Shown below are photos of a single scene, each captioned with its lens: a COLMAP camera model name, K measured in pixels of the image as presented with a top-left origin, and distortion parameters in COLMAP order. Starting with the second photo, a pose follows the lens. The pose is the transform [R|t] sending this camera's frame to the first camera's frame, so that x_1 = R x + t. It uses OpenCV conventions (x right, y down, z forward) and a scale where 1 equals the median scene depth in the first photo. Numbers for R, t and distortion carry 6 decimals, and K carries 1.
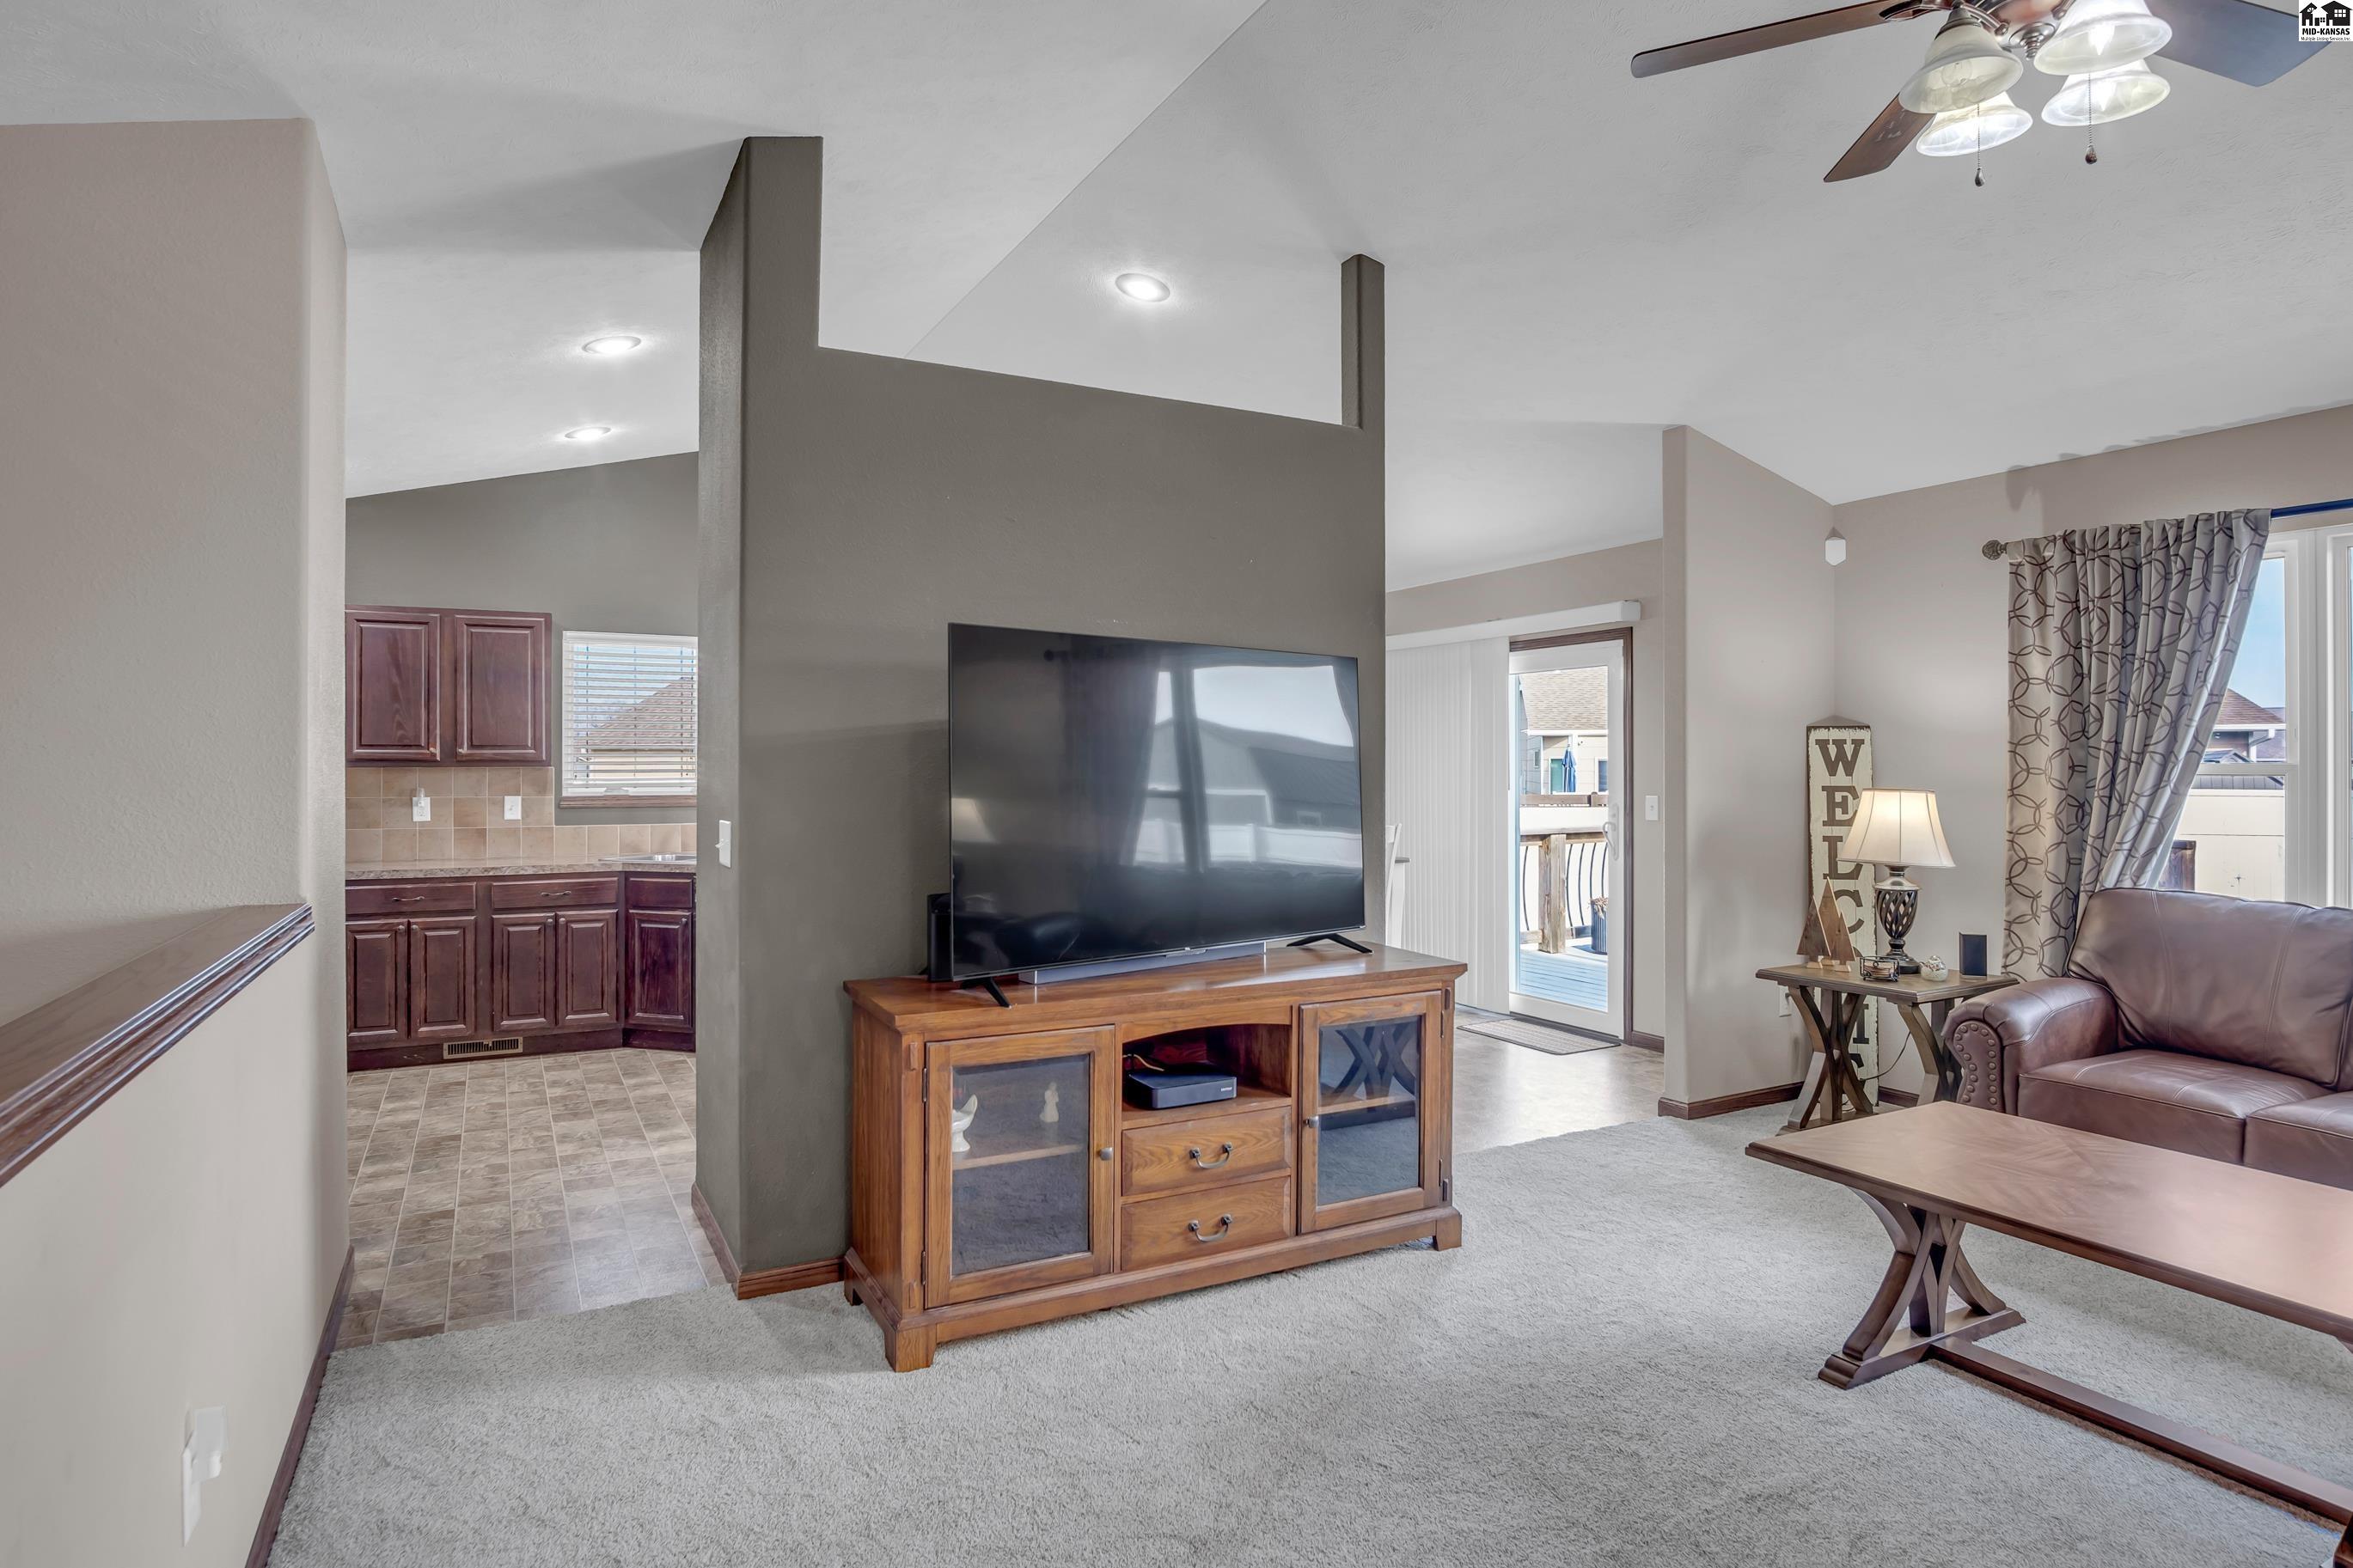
lens RADIAL K [[1271.2, 0, 1173.1], [0, 1271.2, 764.1], [0, 0, 1]] dist [-0.035002, 0.009443]
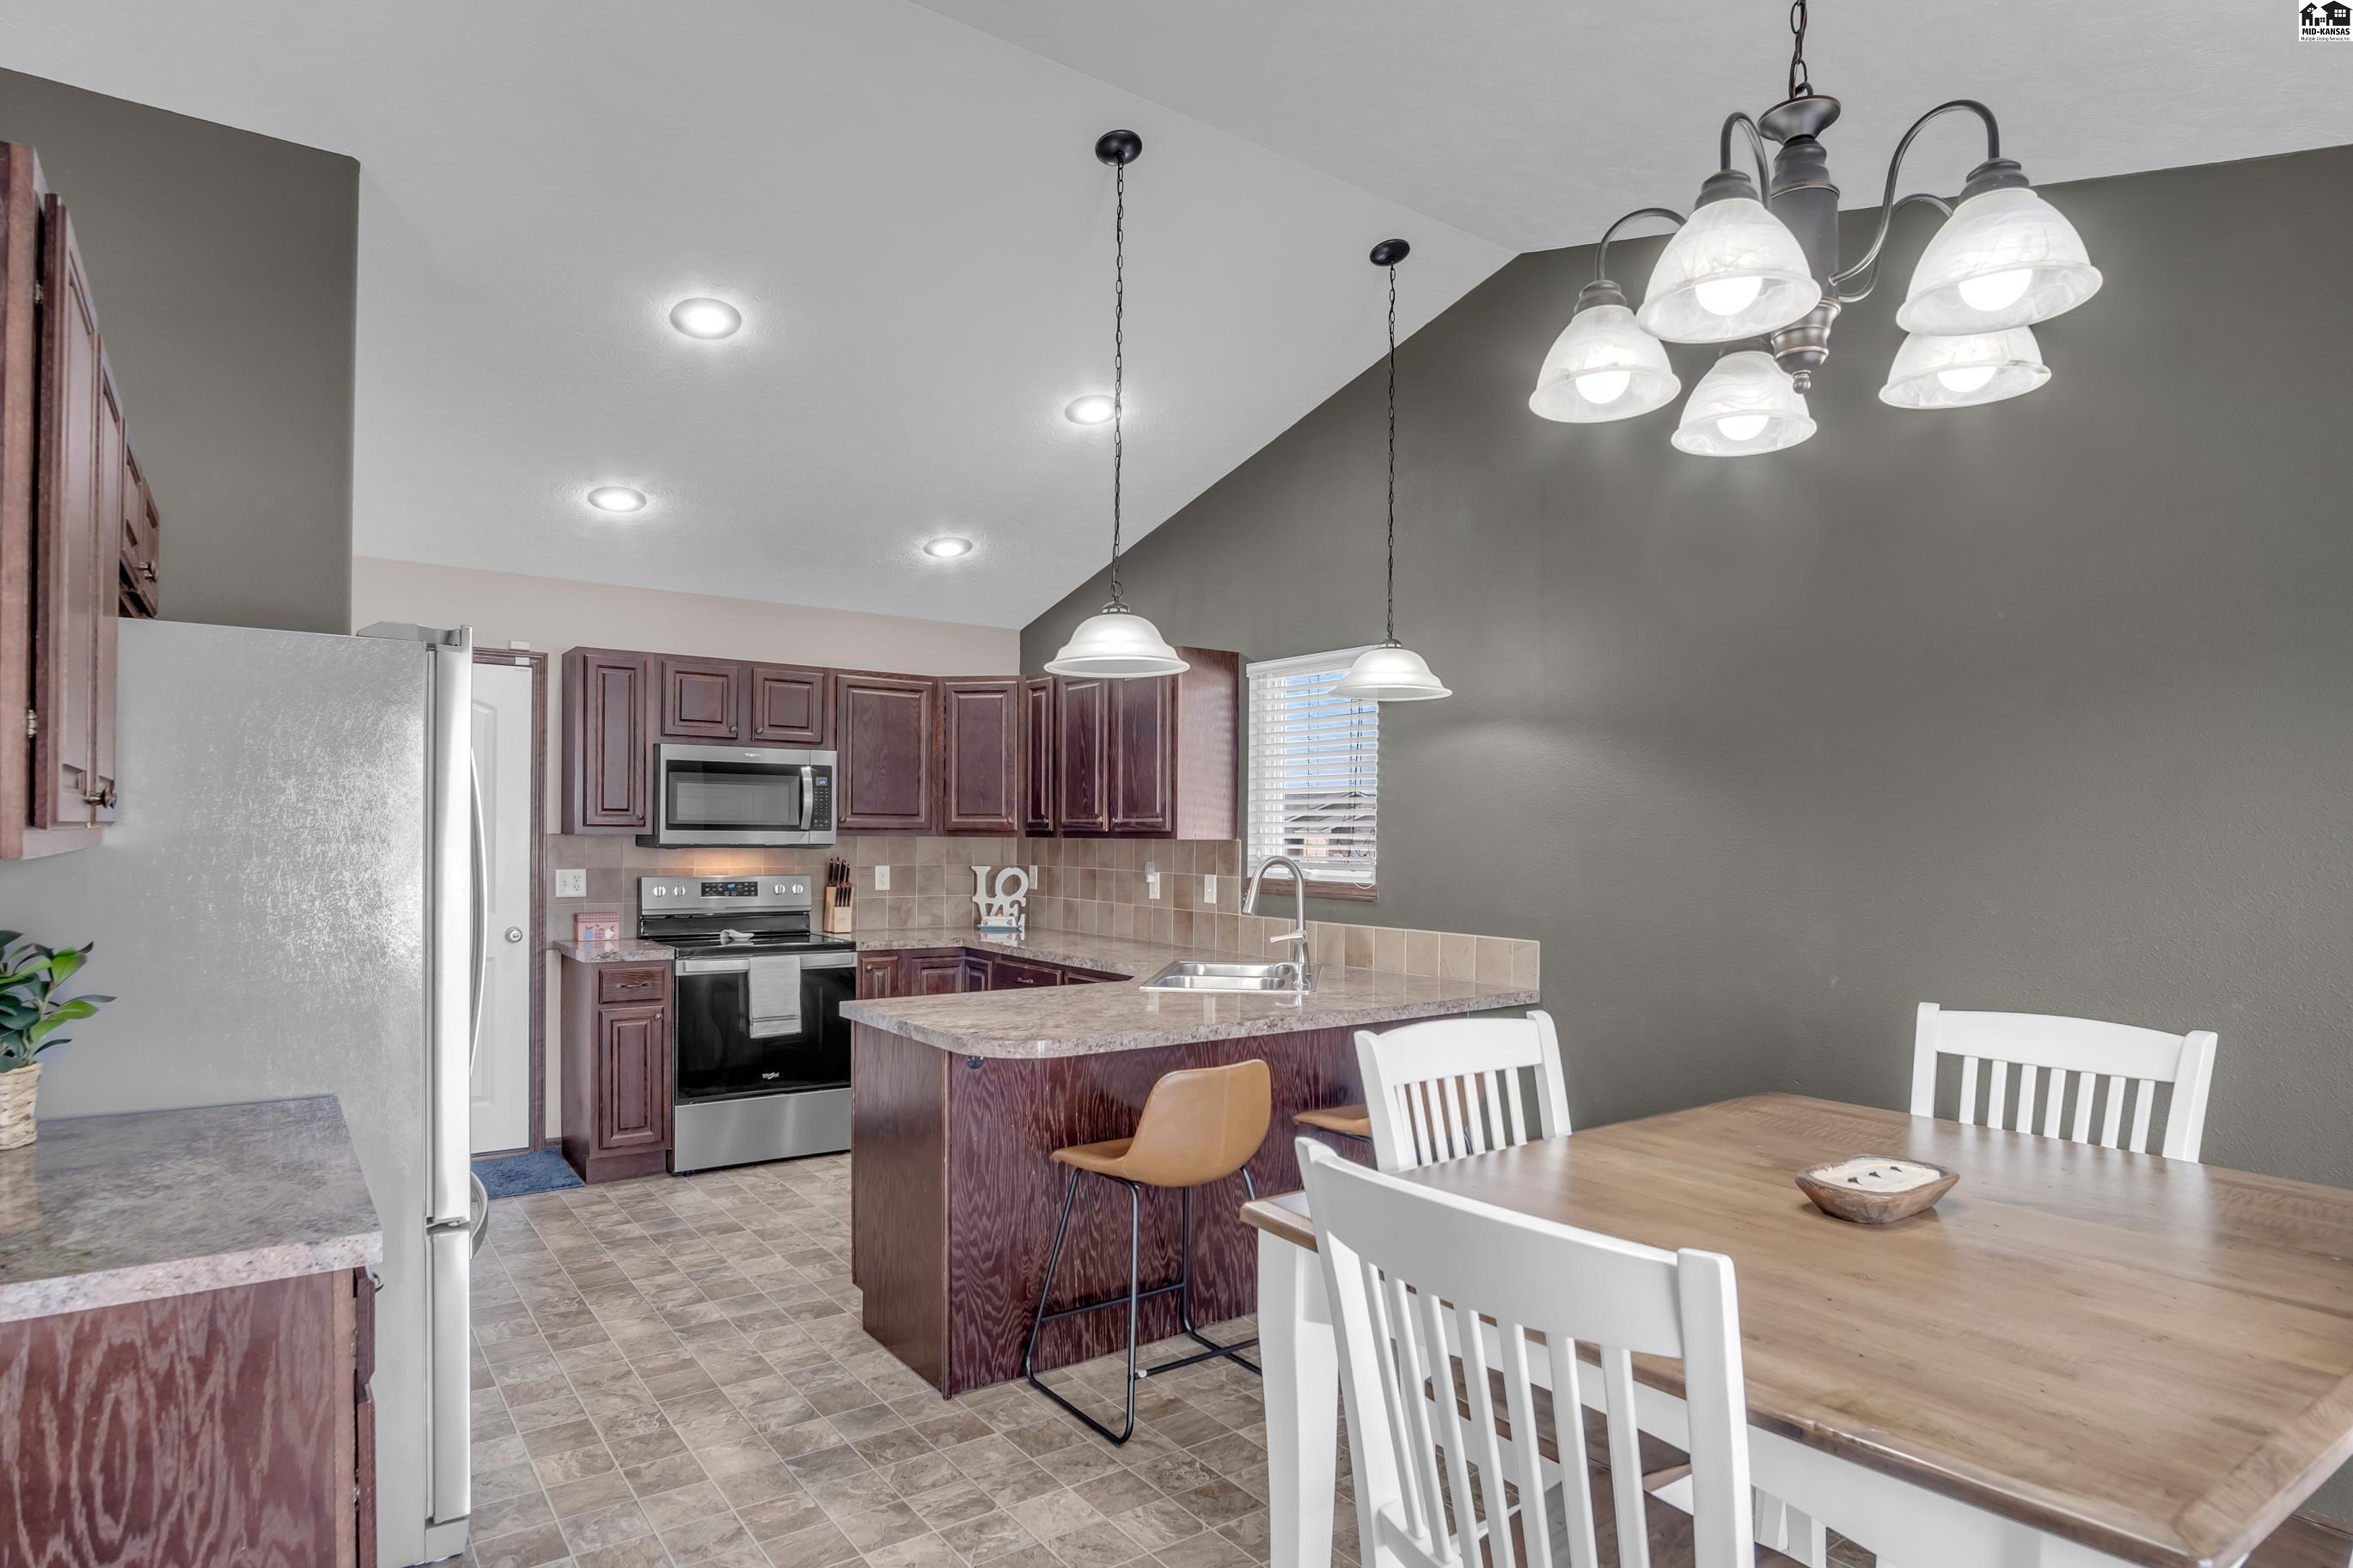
lens RADIAL K [[1271.2, 0, 1174.5], [0, 1271.2, 835.2], [0, 0, 1]] dist [-0.035002, 0.009443]
pose [[0.146919, 0.003005, -0.989144, 0.309484], [-0.009065, 0.999957, 0.001691, -0.001723], [0.989107, 0.008718, 0.146940, 0.904846]]
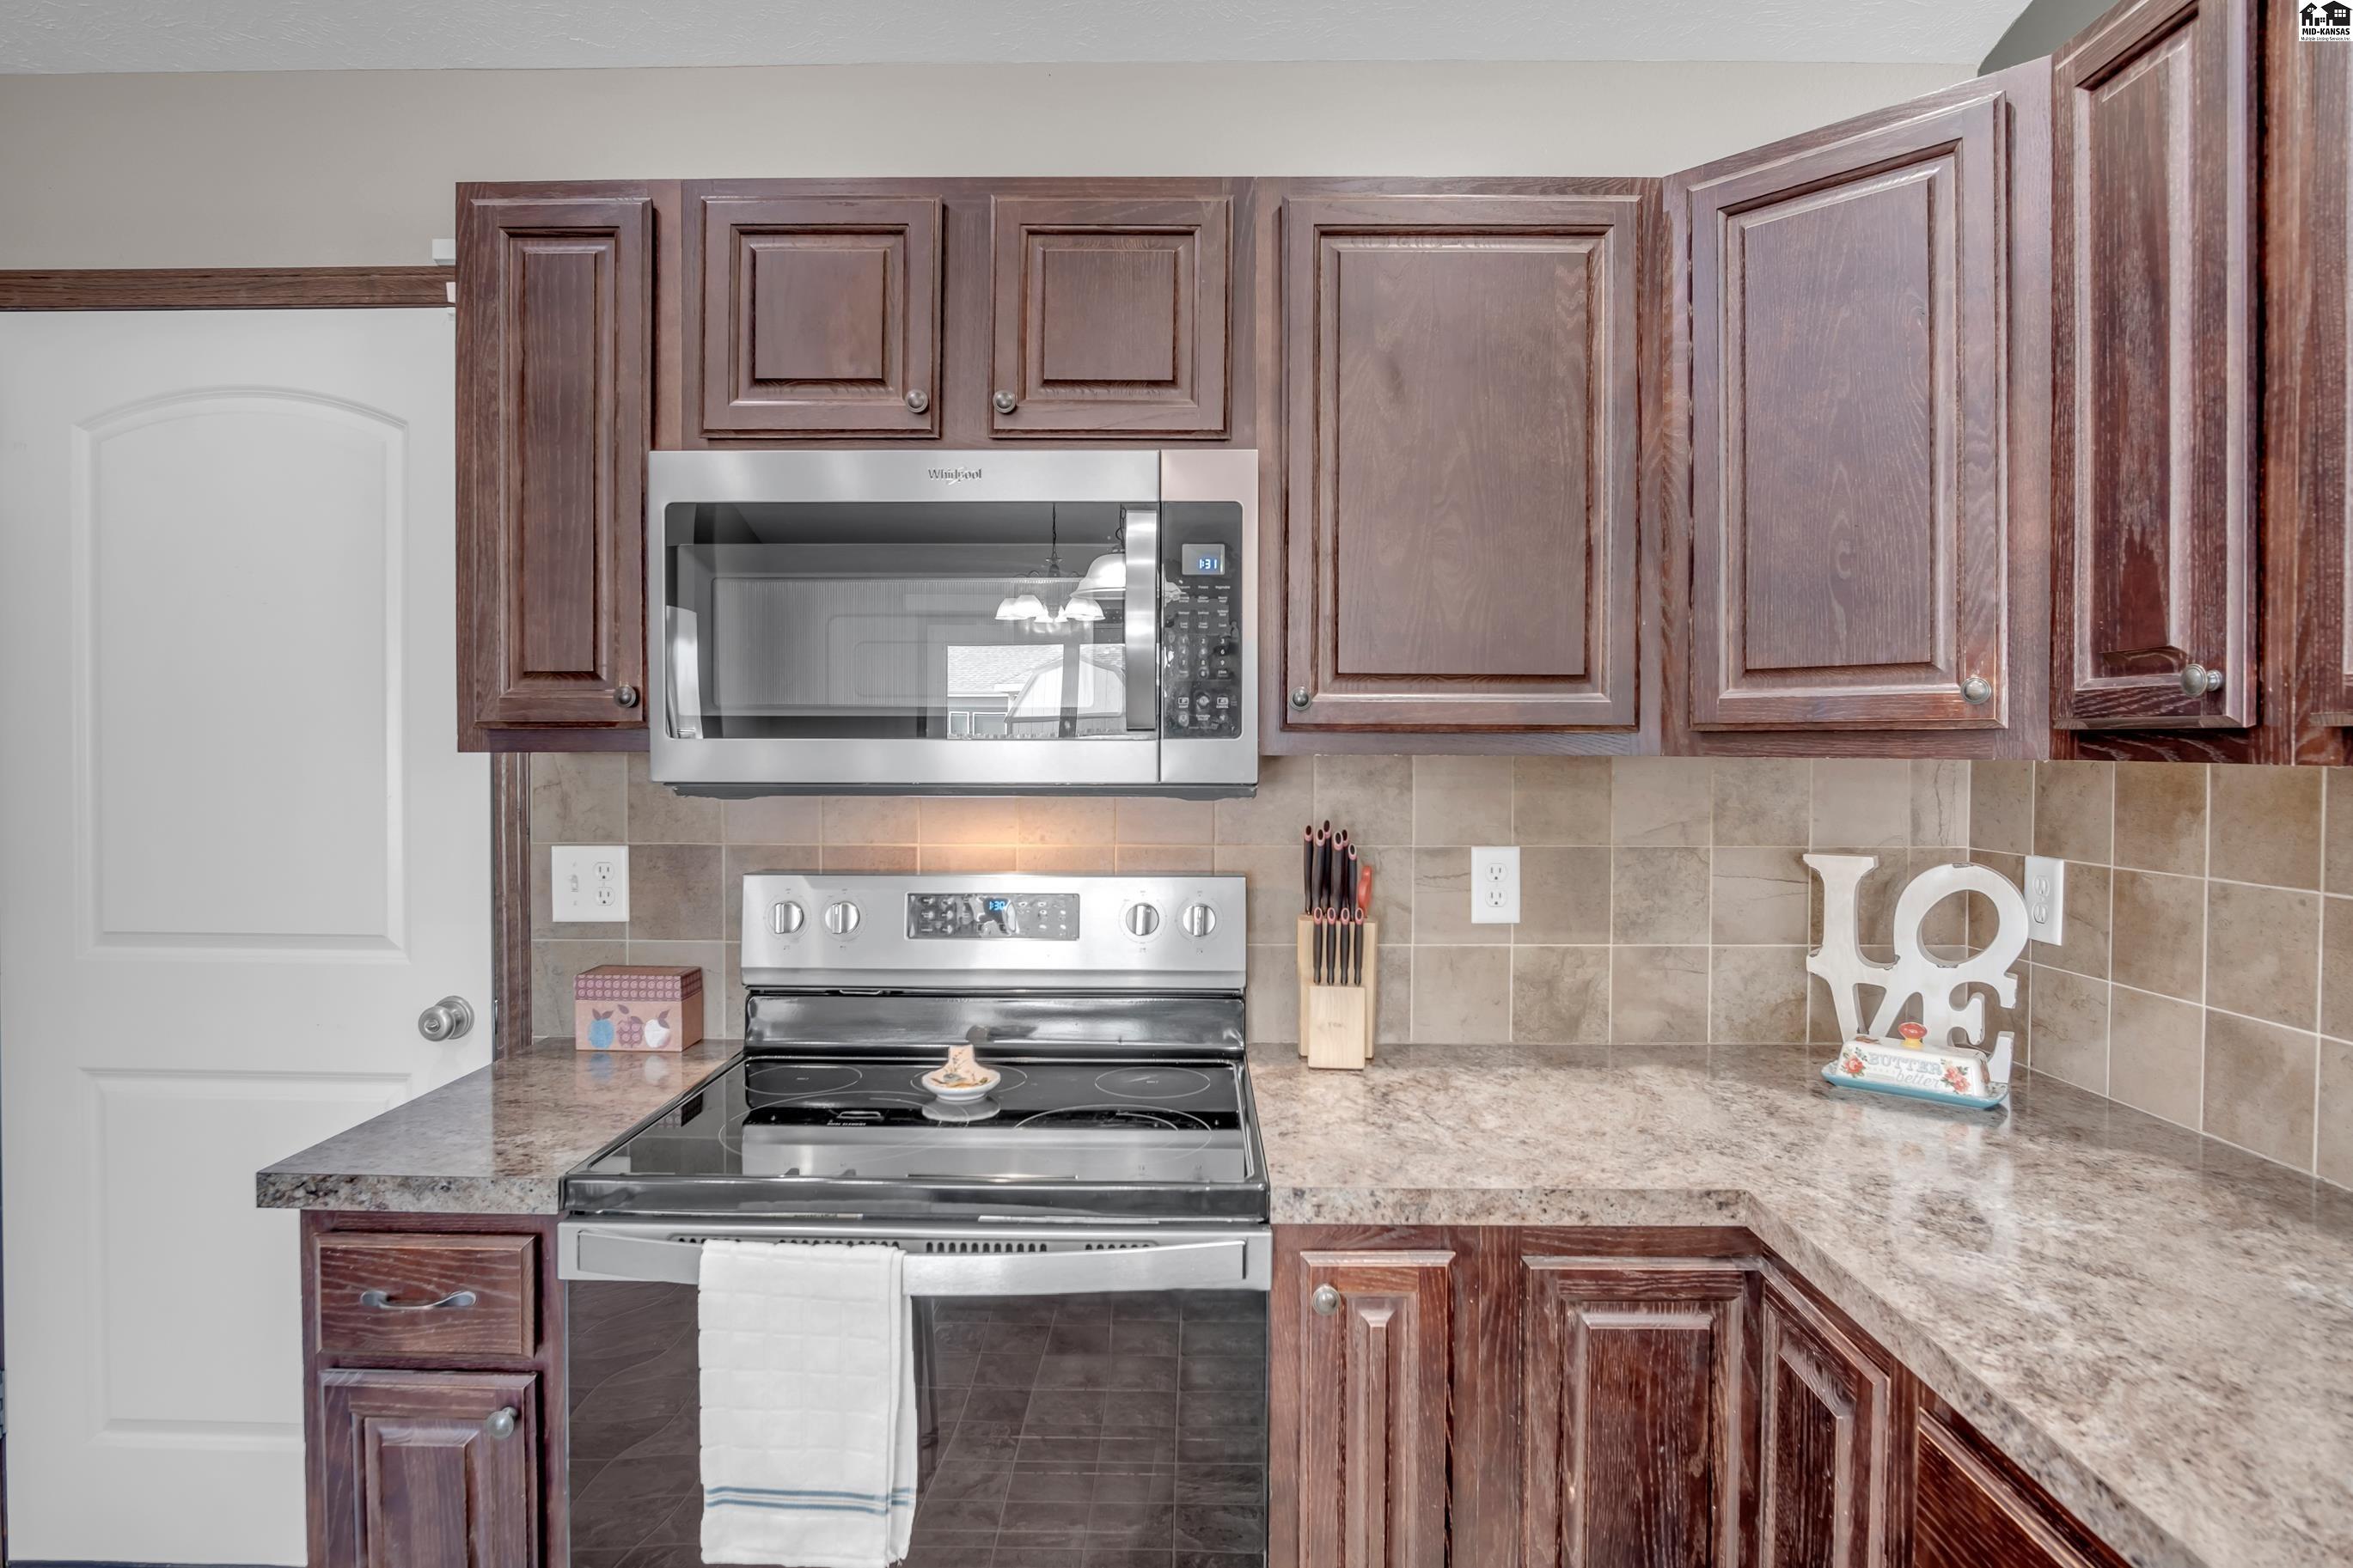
lens RADIAL K [[1271.2, 0, 1164.8], [0, 1271.2, 764.2], [0, 0, 1]] dist [-0.035002, 0.009443]
pose [[-0.474203, 0.014433, -0.880297, -0.412827], [-0.002173, 0.999843, 0.017564, 0.000066], [0.880413, 0.010241, -0.474097, 0.901854]]
